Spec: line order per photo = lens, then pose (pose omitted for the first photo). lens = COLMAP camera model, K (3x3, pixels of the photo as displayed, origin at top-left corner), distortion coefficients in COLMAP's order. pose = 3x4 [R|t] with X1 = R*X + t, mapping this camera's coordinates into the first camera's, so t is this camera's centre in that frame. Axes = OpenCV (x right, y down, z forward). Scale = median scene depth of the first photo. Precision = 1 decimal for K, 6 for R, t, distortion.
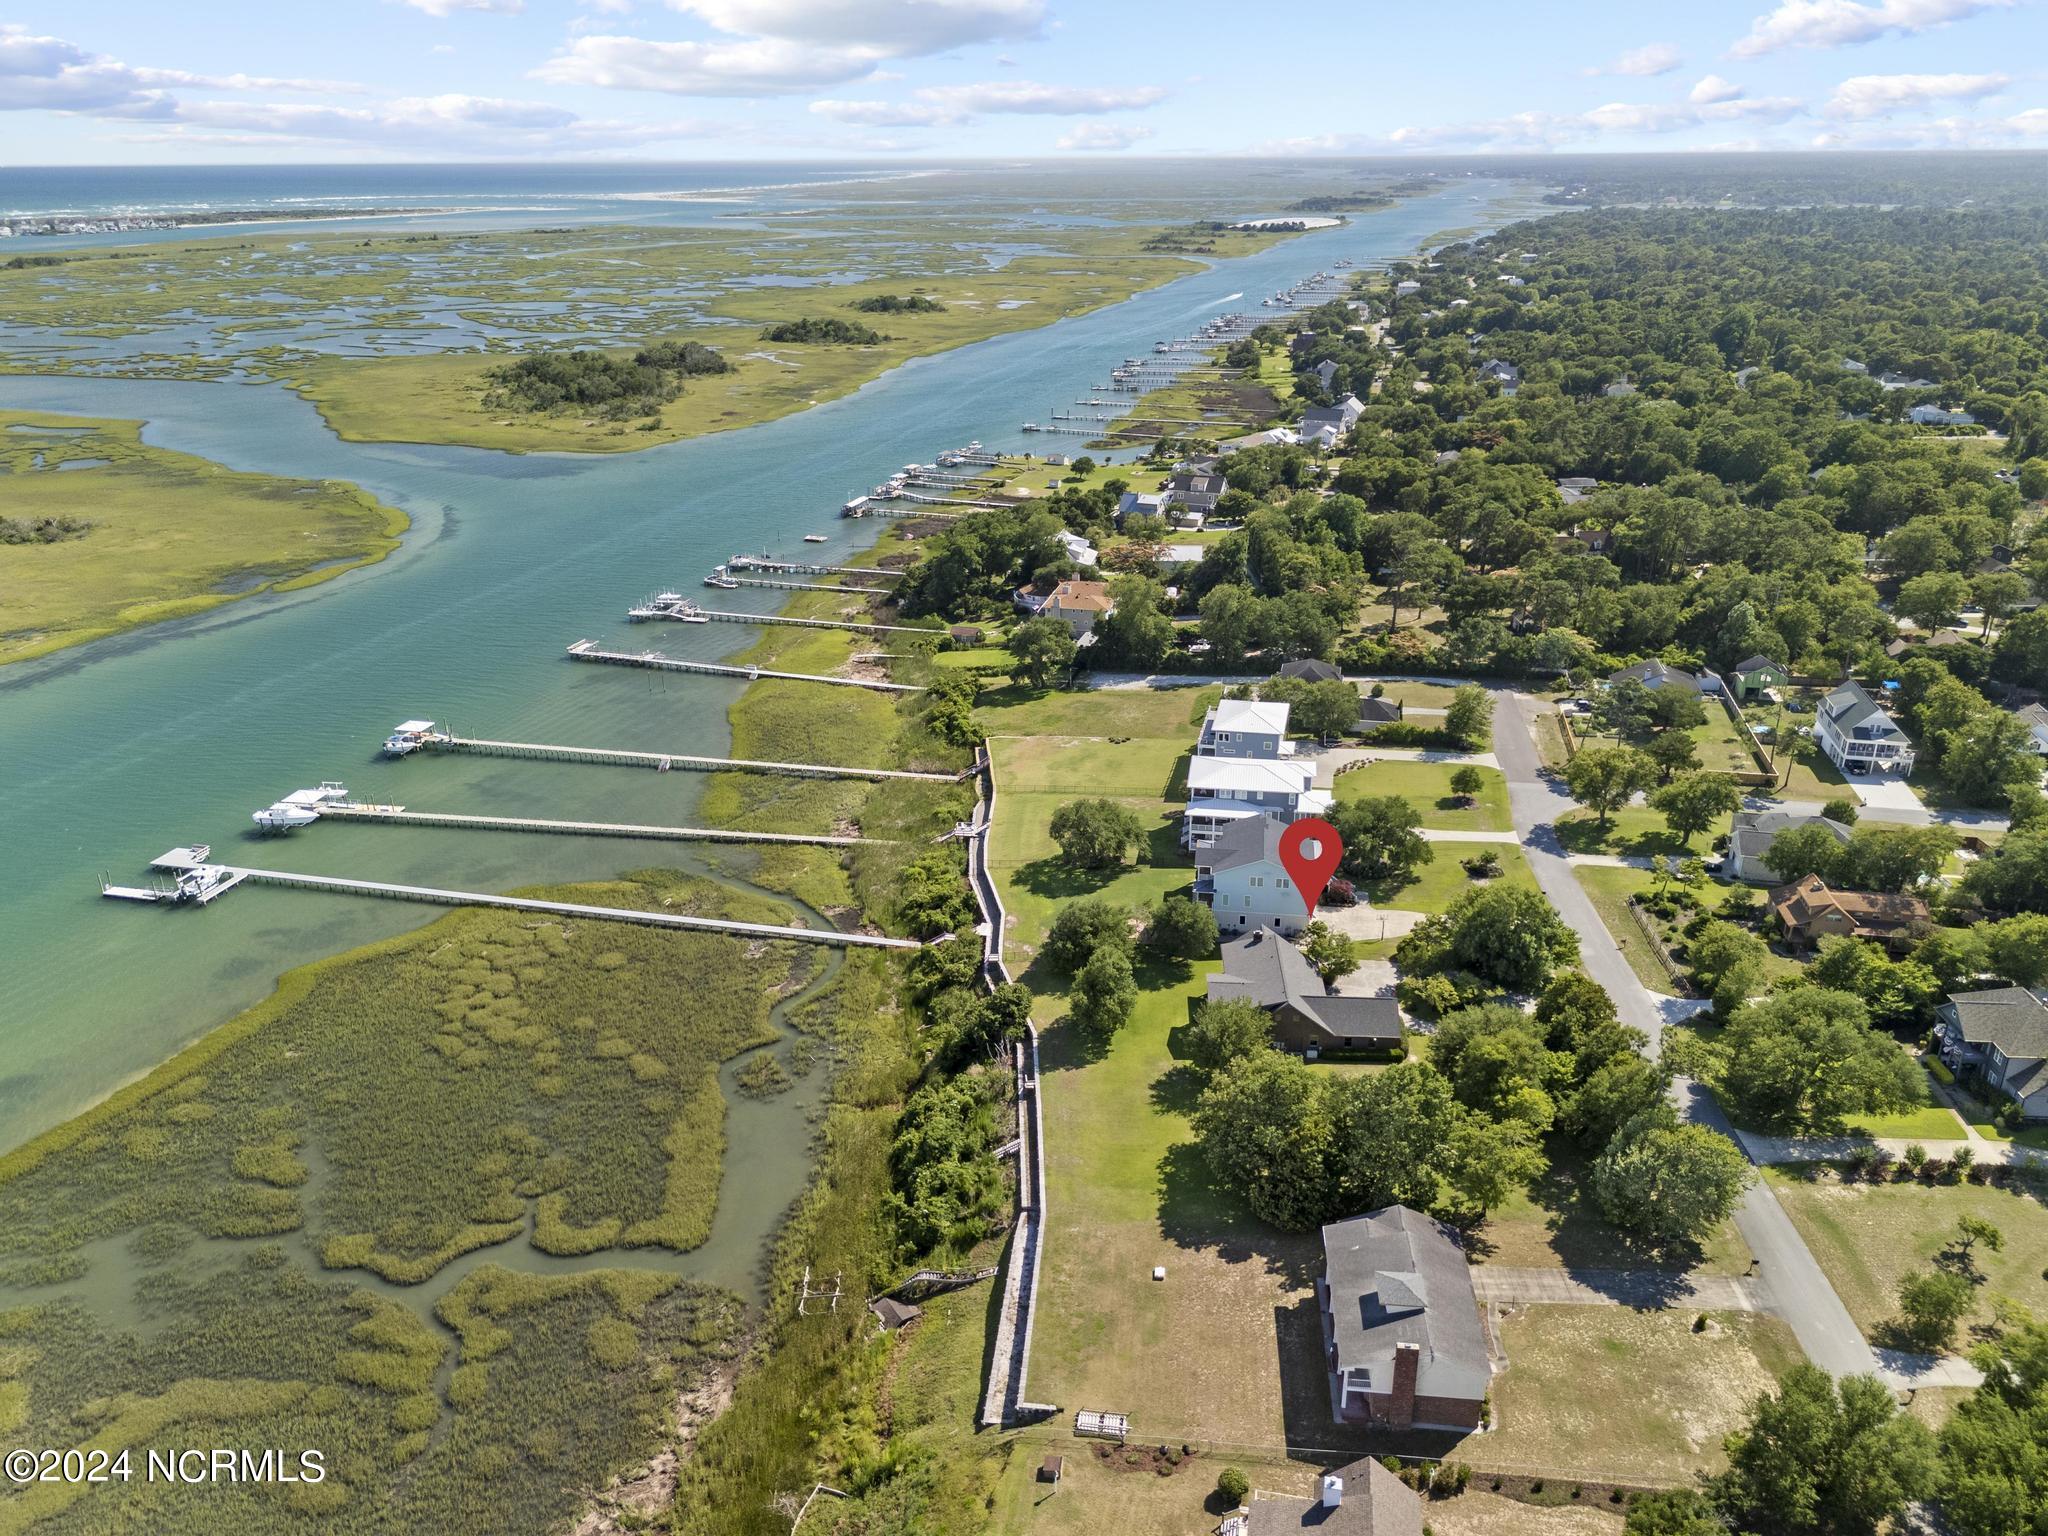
lens RADIAL K [[1441.1, 0, 1024.0], [0, 1441.1, 768.0], [0, 0, 1]] dist [0.053305, -0.061286]
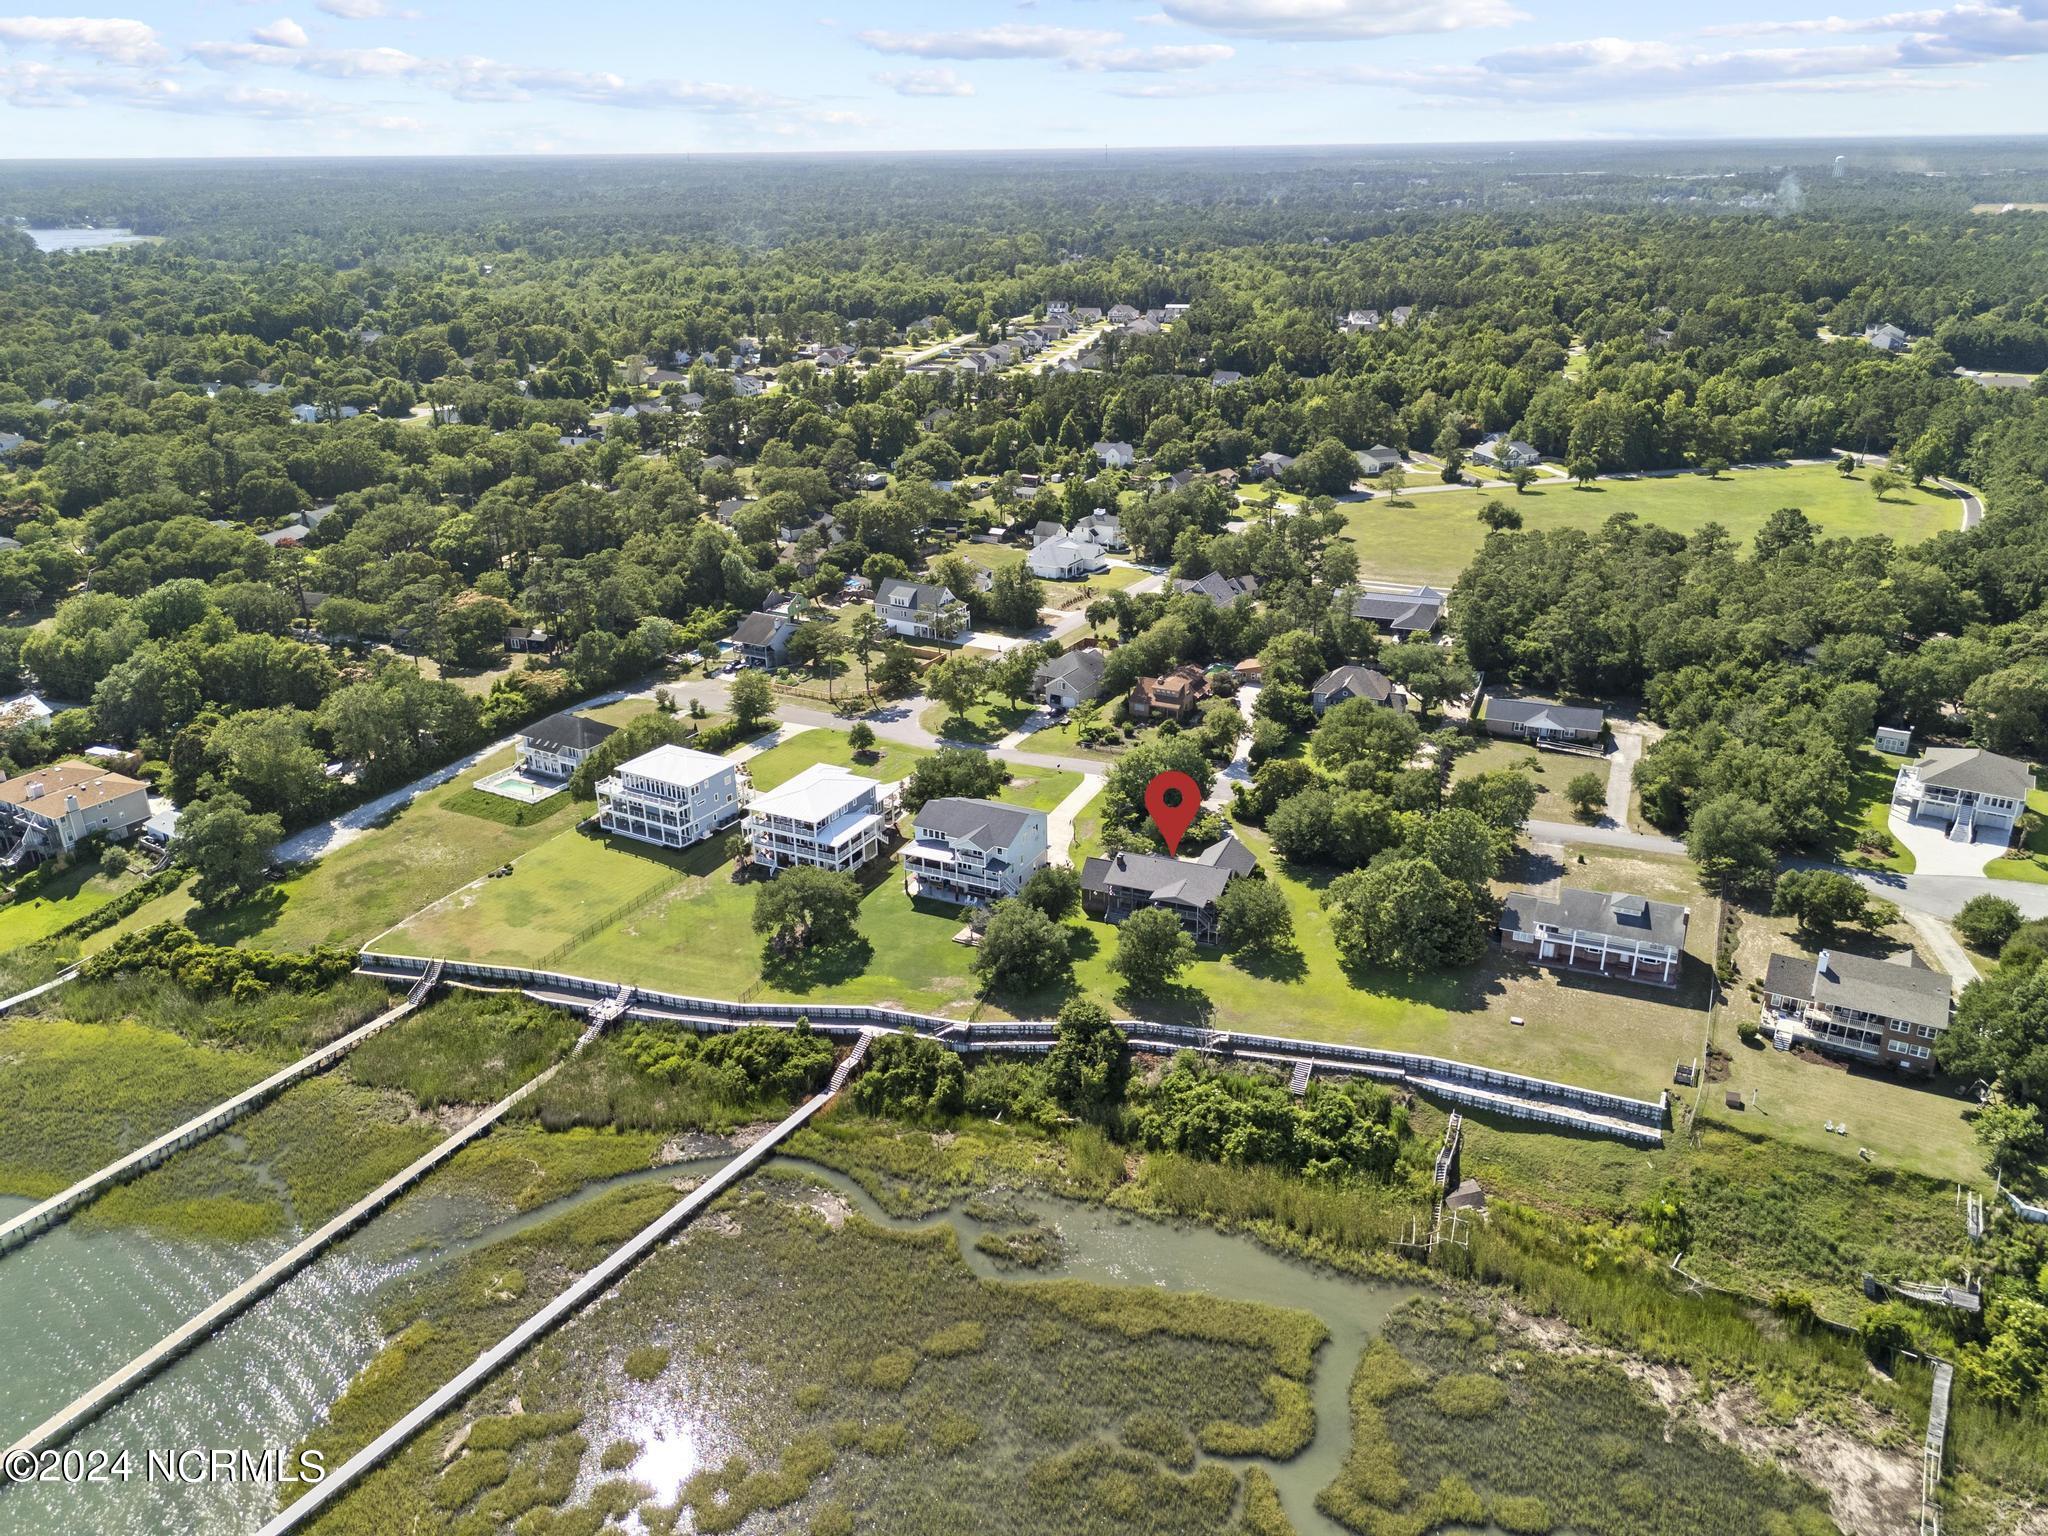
lens RADIAL K [[1508.9, 0, 1024.0], [0, 1508.9, 768.0], [0, 0, 1]] dist [0.025352, -0.024711]
pose [[0.359649, -0.374257, 0.854742, -1.061352], [0.384316, 0.894144, 0.229801, -0.305751], [-0.850267, 0.245843, 0.465410, 0.664702]]
